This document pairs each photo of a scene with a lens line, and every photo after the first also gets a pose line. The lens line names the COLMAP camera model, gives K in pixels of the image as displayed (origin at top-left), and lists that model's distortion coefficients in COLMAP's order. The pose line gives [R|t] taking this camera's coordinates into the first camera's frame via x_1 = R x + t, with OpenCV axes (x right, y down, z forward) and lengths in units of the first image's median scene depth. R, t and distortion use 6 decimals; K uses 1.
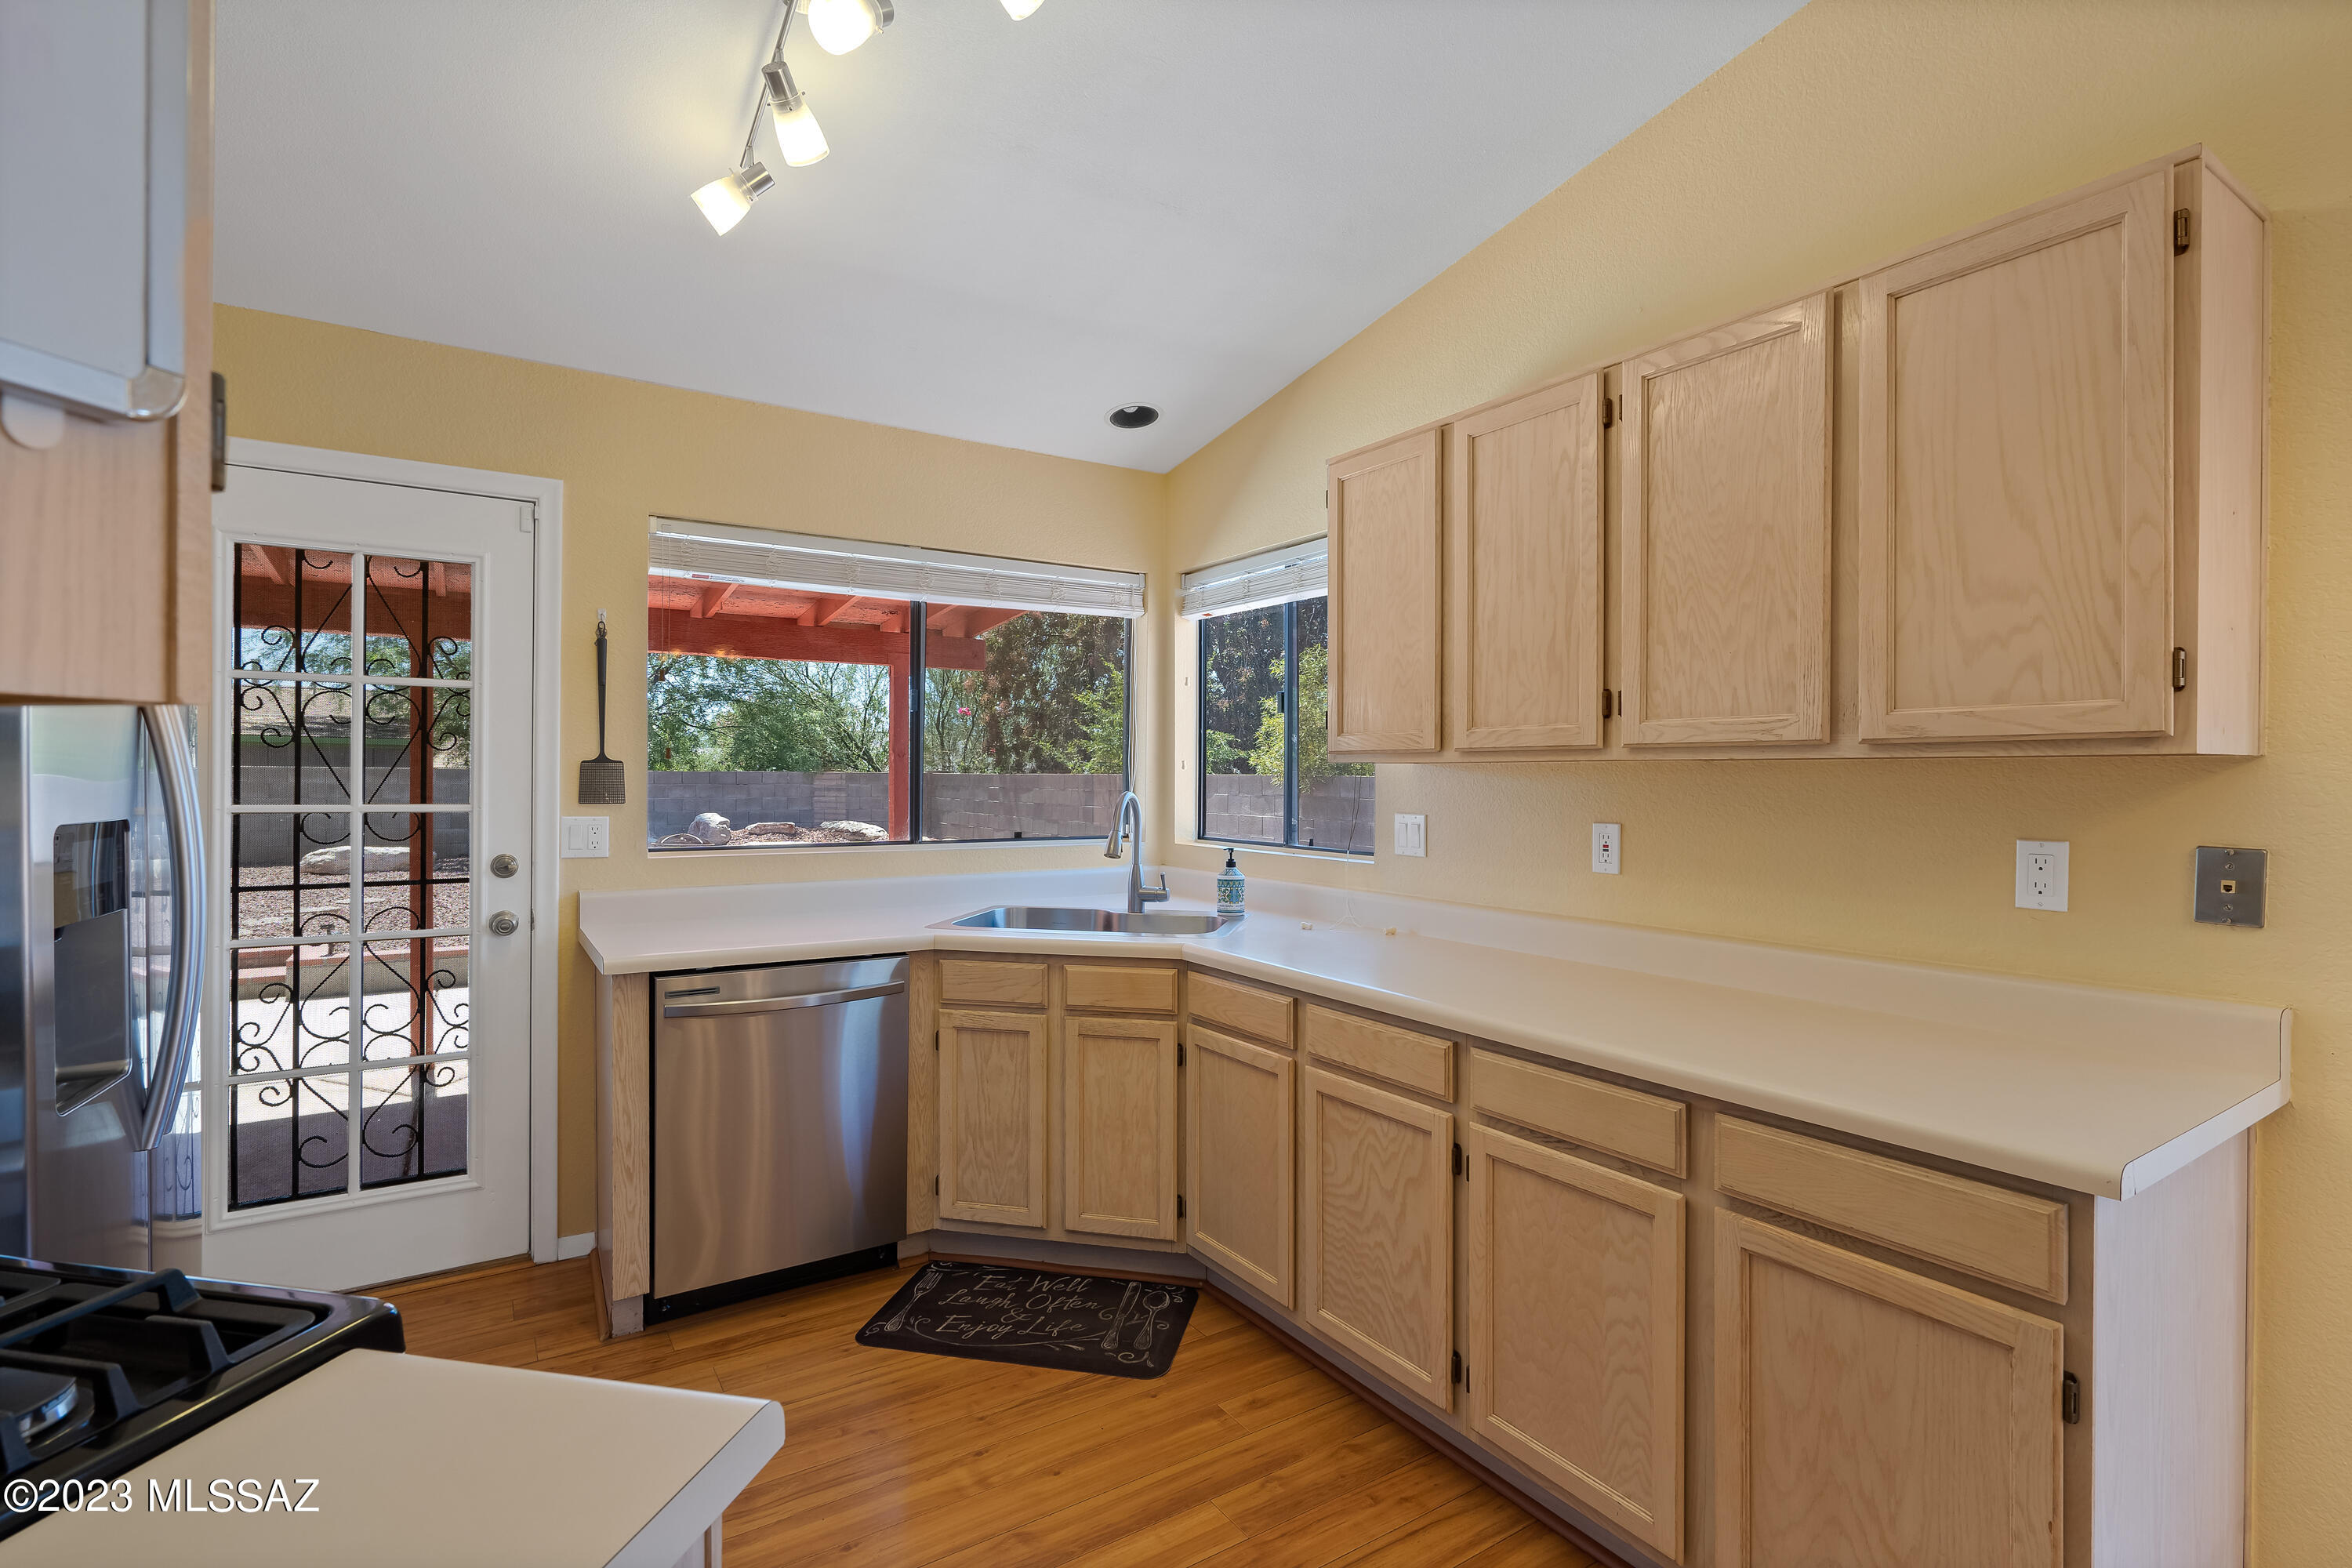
lens RADIAL K [[1101.6, 0, 1176.0], [0, 1101.6, 784.0], [0, 0, 1]] dist [0.001682, 0.000555]
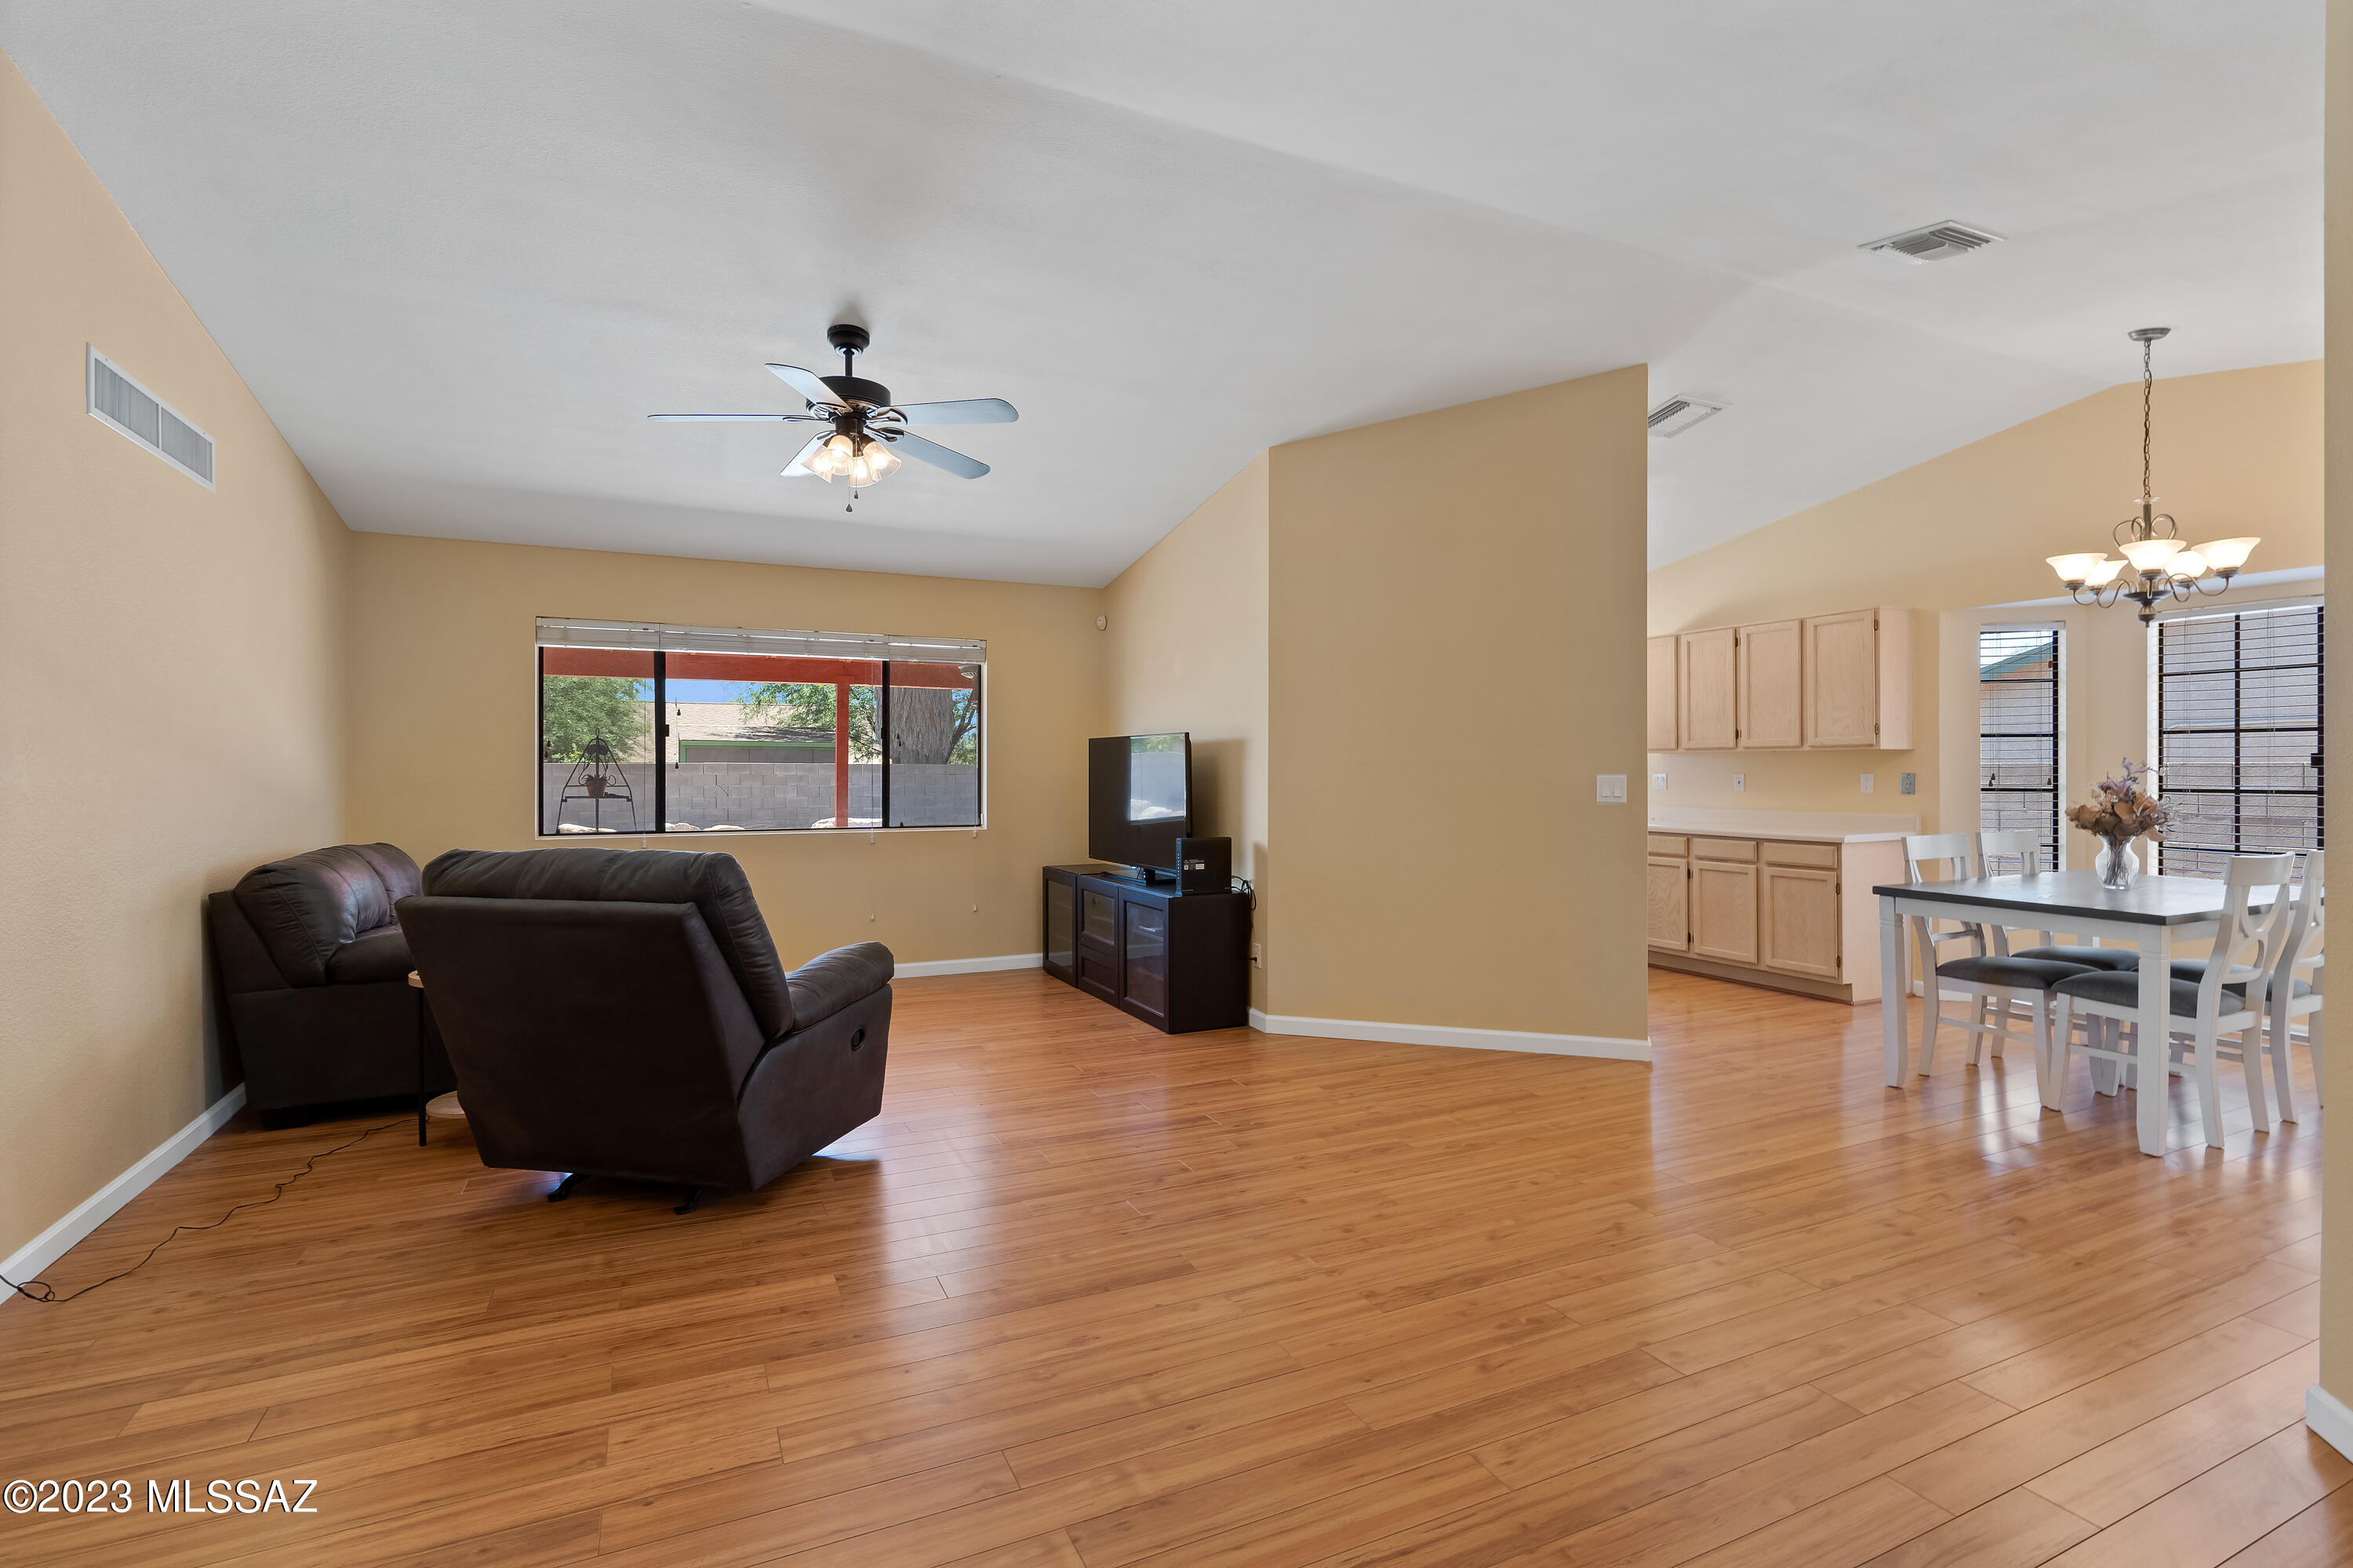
lens RADIAL K [[1085.6, 0, 1164.1], [0, 1085.6, 767.7], [0, 0, 1]] dist [-0.010421, 0.000761]
pose [[0.989466, -0.004873, -0.144683, -1.000188], [0.003438, 0.999942, -0.010167, 0.064587], [0.144725, 0.009562, 0.989426, -2.939314]]
